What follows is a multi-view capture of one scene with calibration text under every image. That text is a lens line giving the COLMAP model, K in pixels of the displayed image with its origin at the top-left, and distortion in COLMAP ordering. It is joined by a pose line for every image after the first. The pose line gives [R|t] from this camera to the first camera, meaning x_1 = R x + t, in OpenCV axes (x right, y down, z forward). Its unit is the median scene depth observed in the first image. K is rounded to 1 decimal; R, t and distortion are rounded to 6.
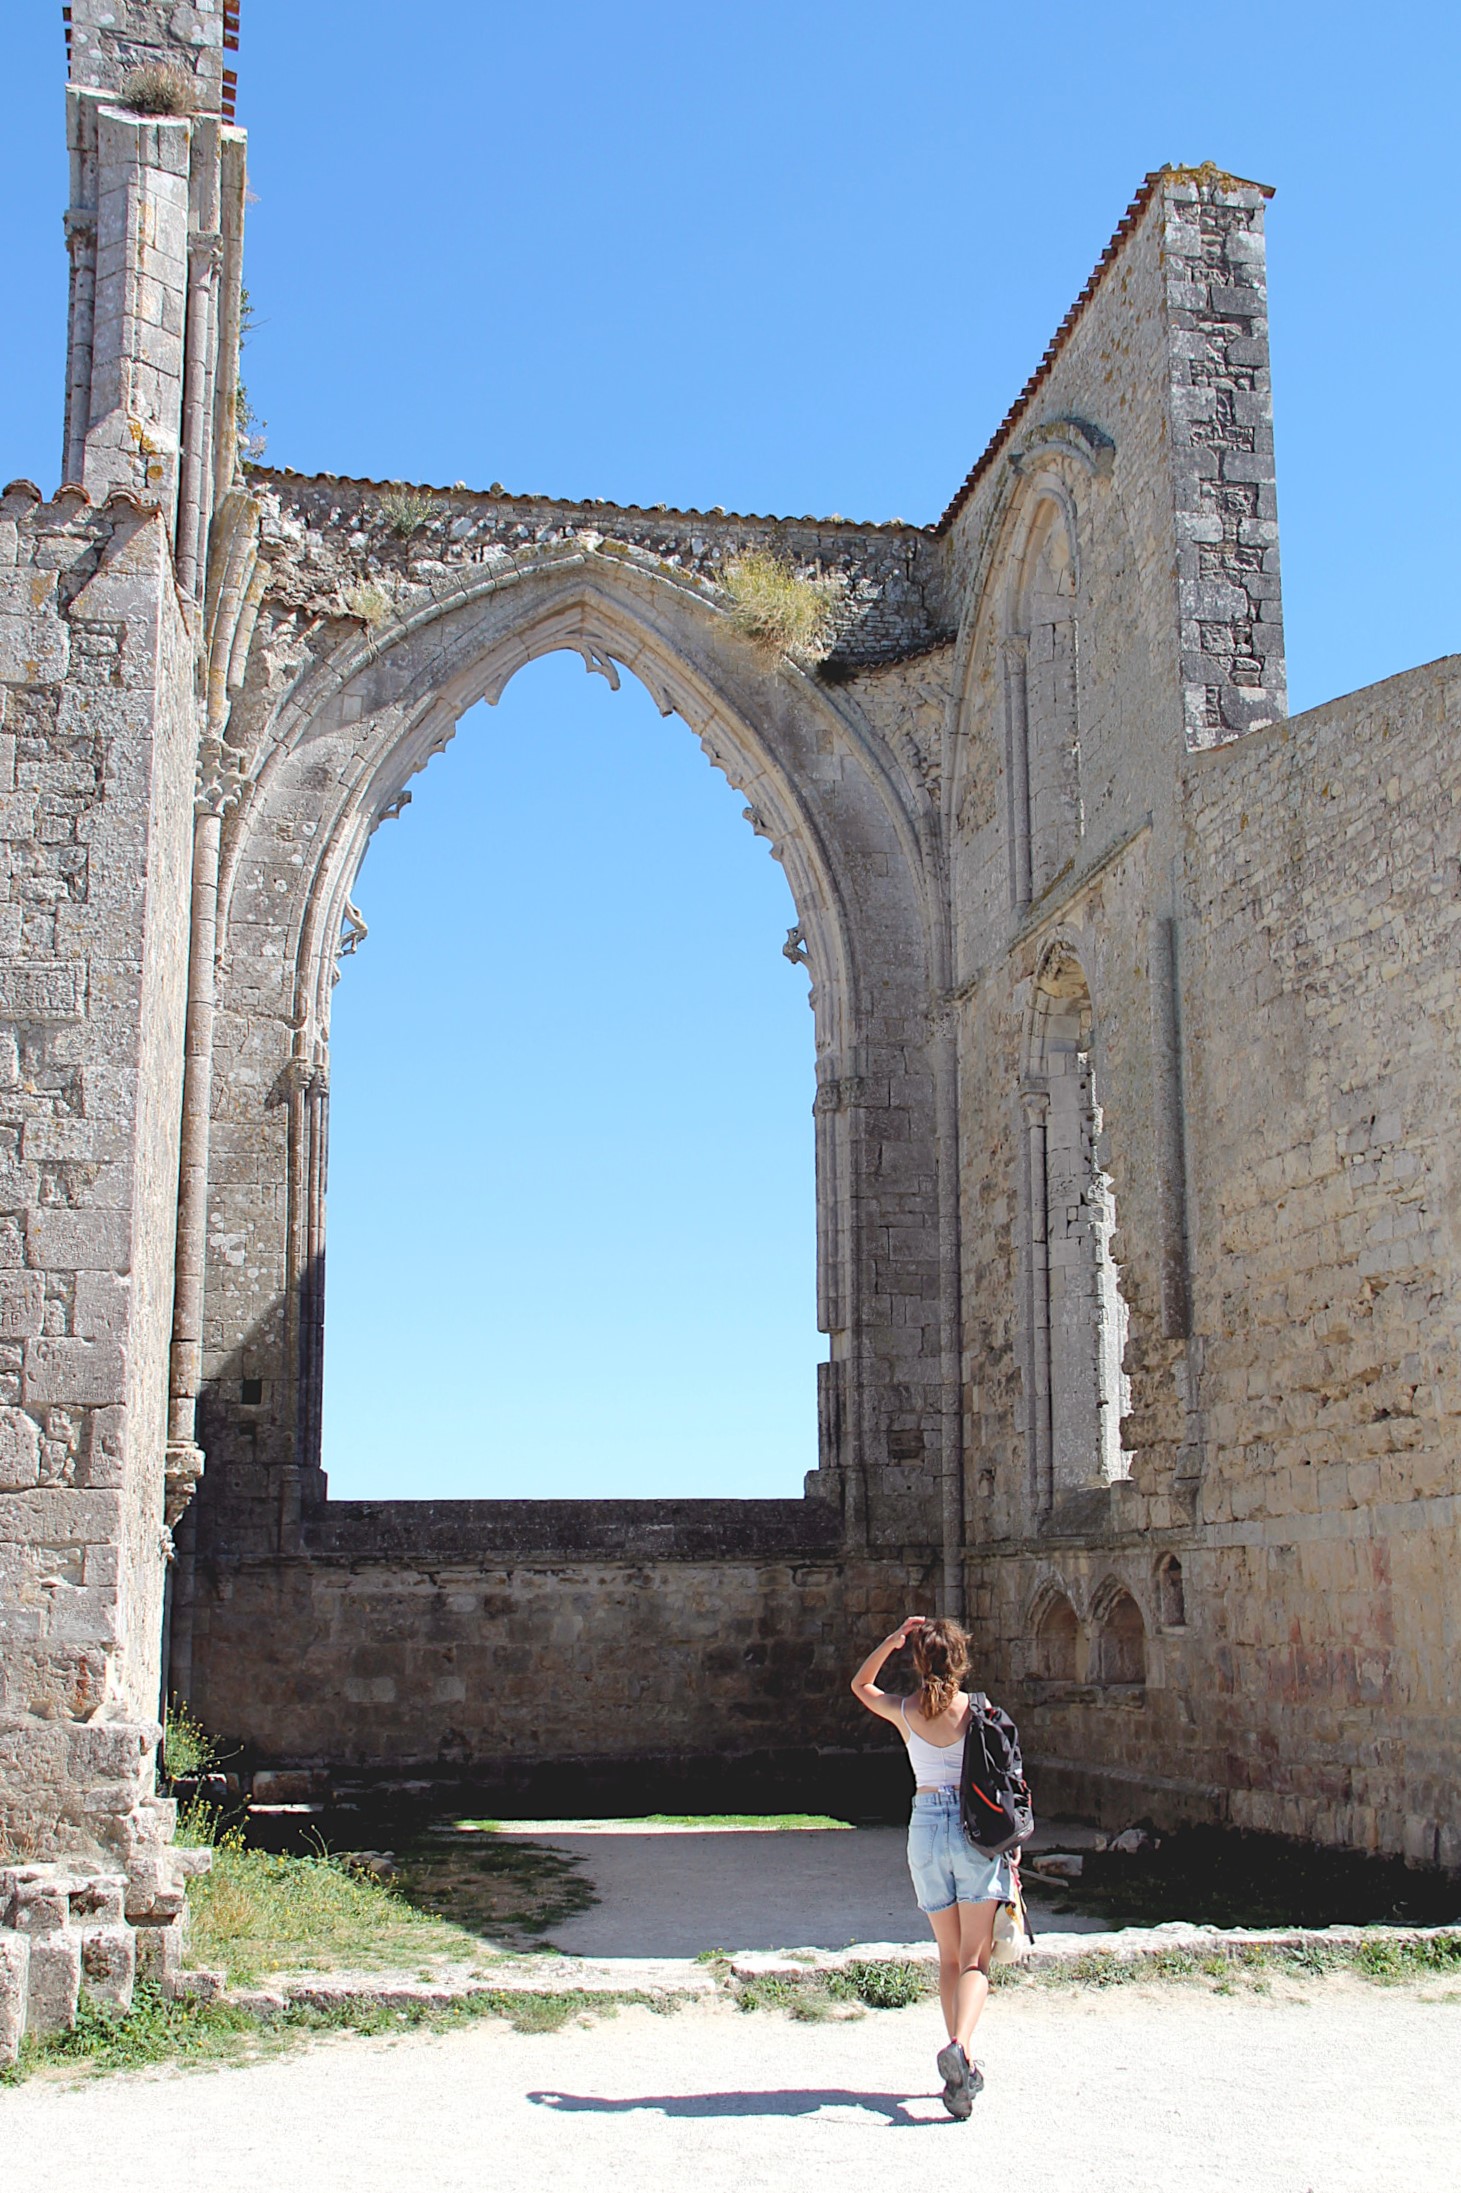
lens RADIAL K [[2471.8, 0, 735.9], [0, 2471.8, 1121.7], [0, 0, 1]] dist [-0.000860, 0.000000]
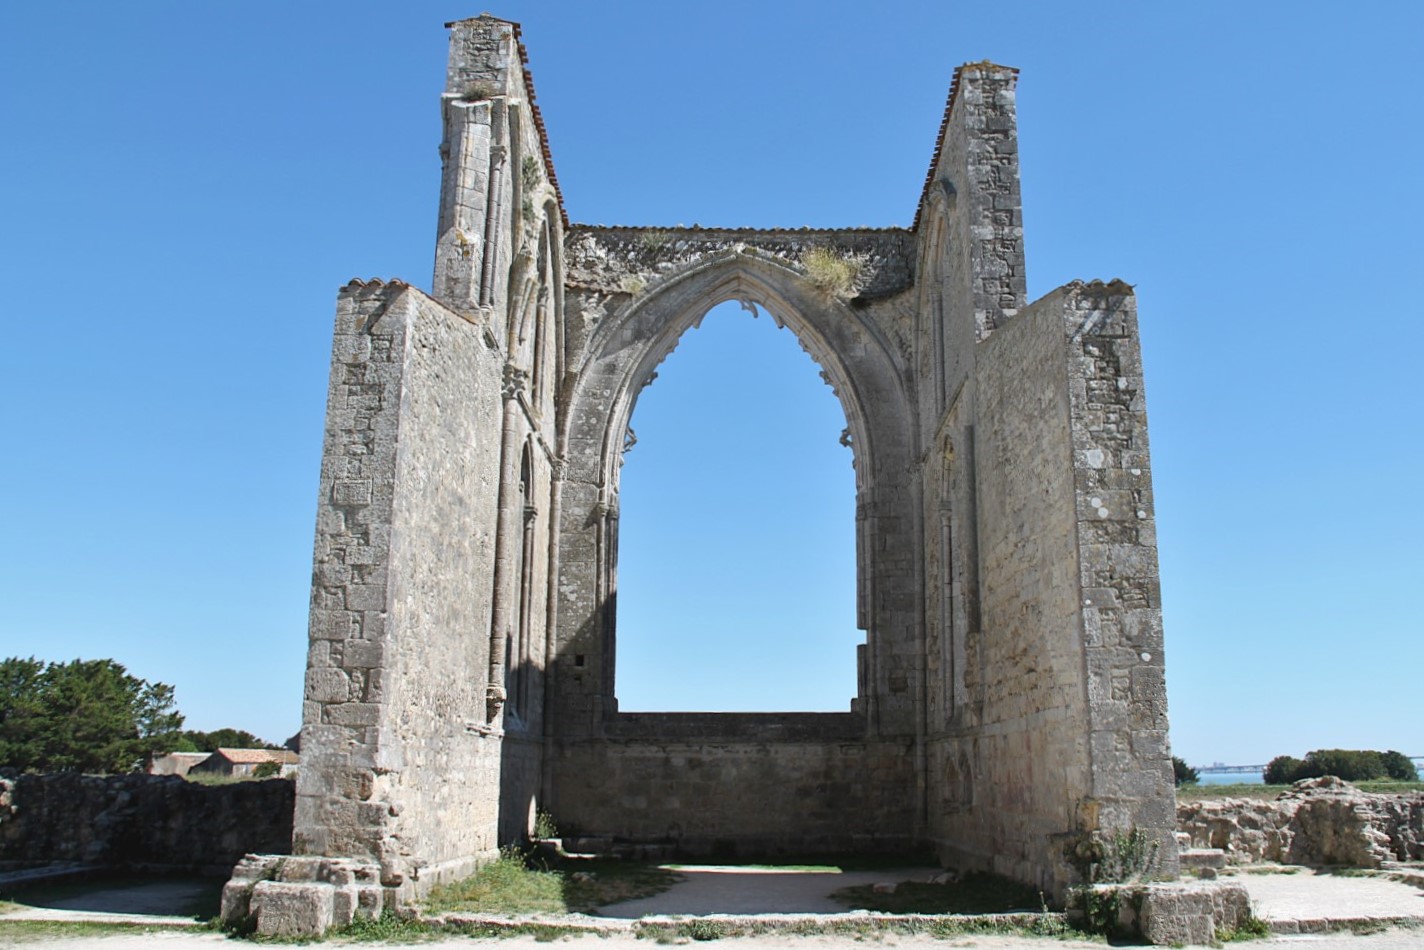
lens RADIAL K [[1304.0, 0, 718.6], [0, 1304.0, 421.2], [0, 0, 1]] dist [-0.173970, 0.104160]
pose [[0.975271, -0.042979, -0.216793, 0.172841], [0.027775, 0.996967, -0.072697, -0.011395], [0.219260, 0.064877, 0.973507, -0.068633]]
